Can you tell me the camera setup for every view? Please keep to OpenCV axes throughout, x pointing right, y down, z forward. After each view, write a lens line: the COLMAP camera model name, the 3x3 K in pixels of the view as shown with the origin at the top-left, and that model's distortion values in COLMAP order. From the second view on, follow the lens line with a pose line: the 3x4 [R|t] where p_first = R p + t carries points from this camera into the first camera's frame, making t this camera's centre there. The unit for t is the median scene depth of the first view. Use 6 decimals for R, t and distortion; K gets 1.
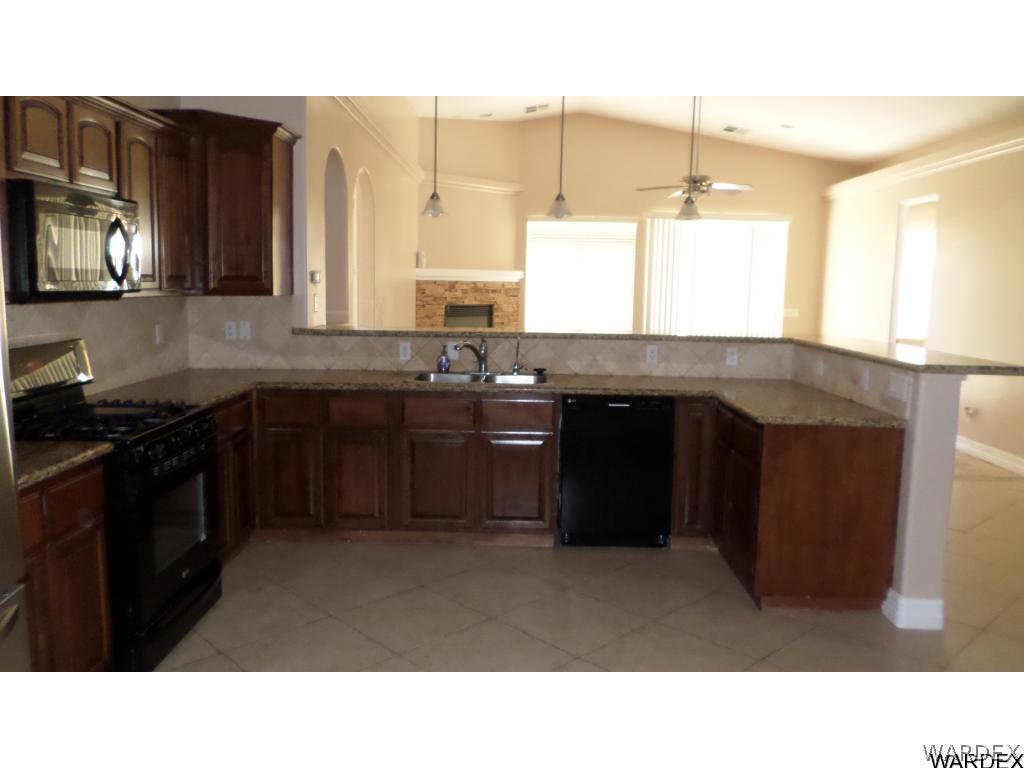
lens RADIAL K [[795.3, 0, 512.0], [0, 795.3, 384.0], [0, 0, 1]] dist [-0.008012, -0.008657]
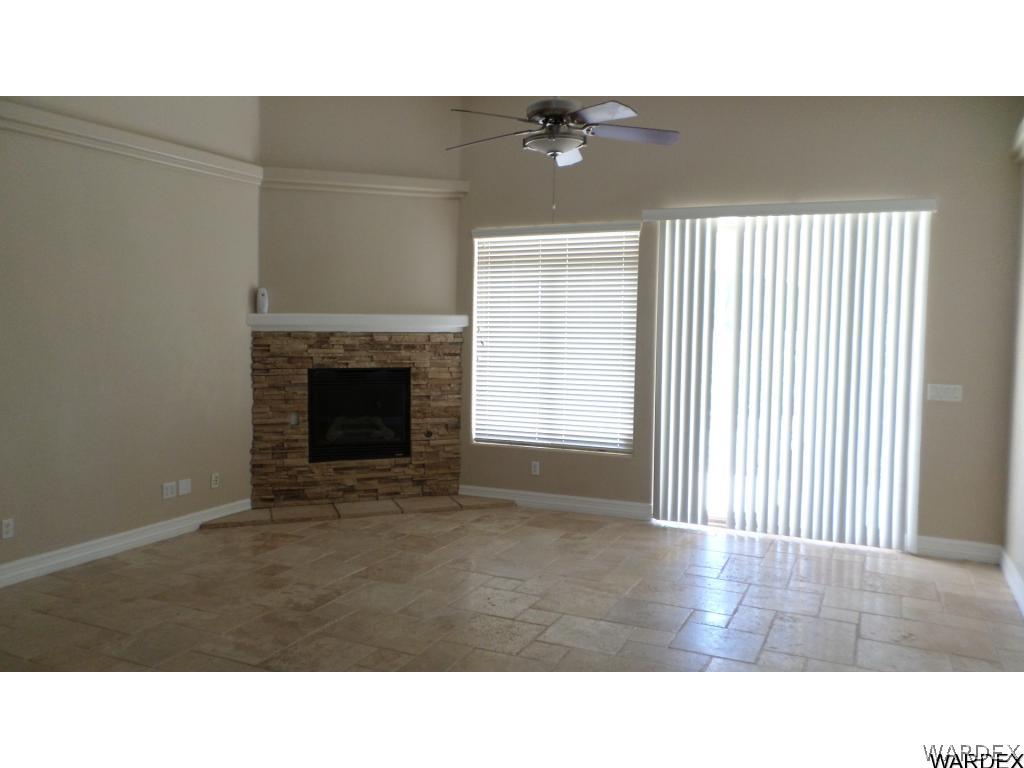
lens RADIAL K [[795.3, 0, 512.0], [0, 795.3, 384.0], [0, 0, 1]] dist [-0.008012, -0.008657]
pose [[0.905628, 0.021987, -0.423503, 0.342305], [-0.046050, 0.997848, -0.046670, -0.063556], [0.421565, 0.061768, 0.904692, 0.475780]]
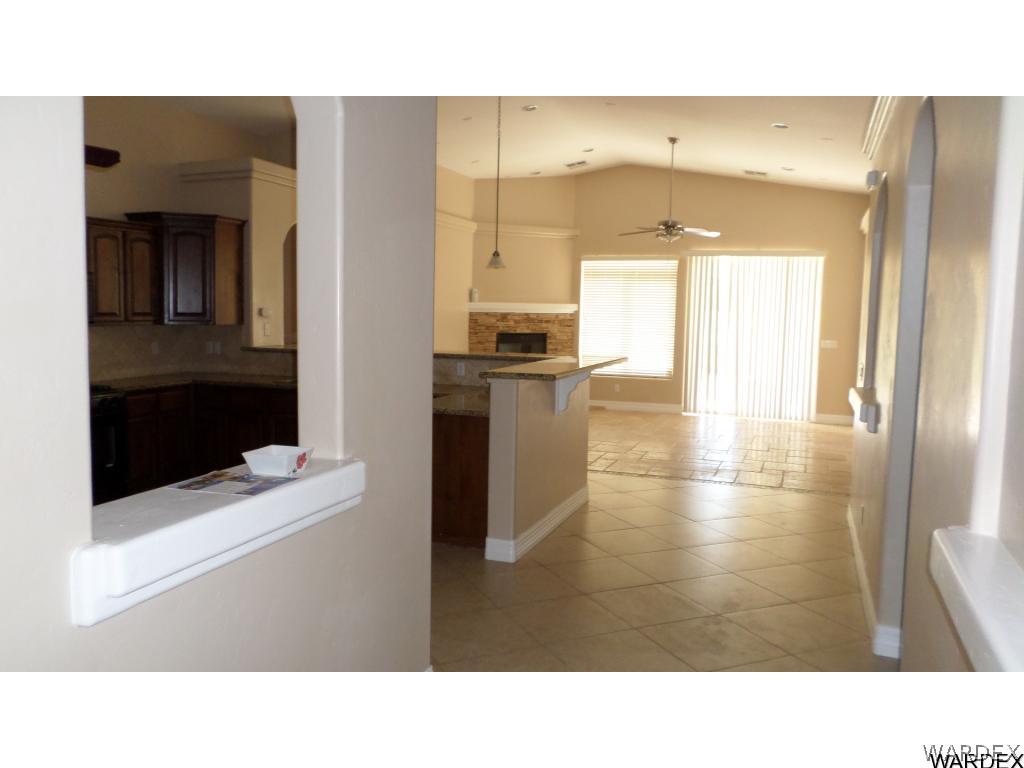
lens RADIAL K [[795.3, 0, 512.0], [0, 795.3, 384.0], [0, 0, 1]] dist [-0.008012, -0.008657]
pose [[0.939472, 0.032472, -0.341083, 0.343914], [-0.044414, 0.998641, -0.027261, 0.008607], [0.339734, 0.040760, 0.939638, -0.108880]]
